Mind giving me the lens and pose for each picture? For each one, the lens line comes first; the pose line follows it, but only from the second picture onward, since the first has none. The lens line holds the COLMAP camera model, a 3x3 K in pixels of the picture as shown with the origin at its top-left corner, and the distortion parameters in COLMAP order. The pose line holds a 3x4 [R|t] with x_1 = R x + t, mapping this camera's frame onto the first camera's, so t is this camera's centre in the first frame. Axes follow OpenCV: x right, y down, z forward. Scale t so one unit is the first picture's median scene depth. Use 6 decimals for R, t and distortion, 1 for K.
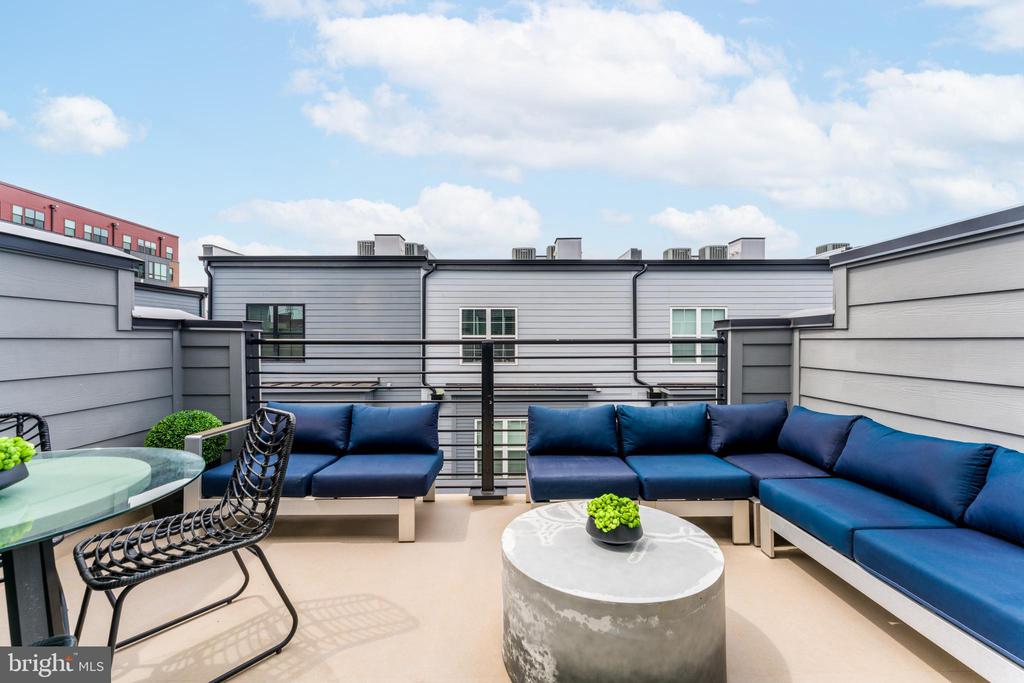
lens RADIAL K [[414.3, 0, 513.6], [0, 414.3, 344.6], [0, 0, 1]] dist [-0.004203, -0.000066]
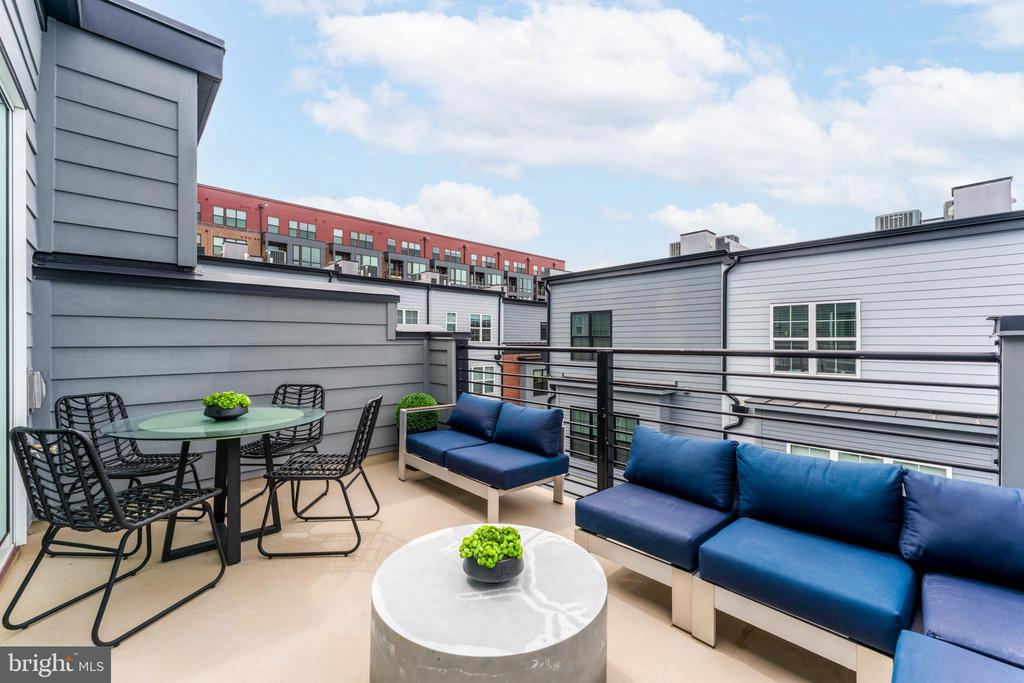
lens RADIAL K [[414.3, 0, 514.2], [0, 414.3, 340.5], [0, 0, 1]] dist [-0.004203, -0.000066]
pose [[0.670600, -0.000076, -0.741819, 0.142579], [-0.009111, 0.999924, -0.008339, -0.005316], [0.741763, 0.012351, 0.670548, 0.063823]]
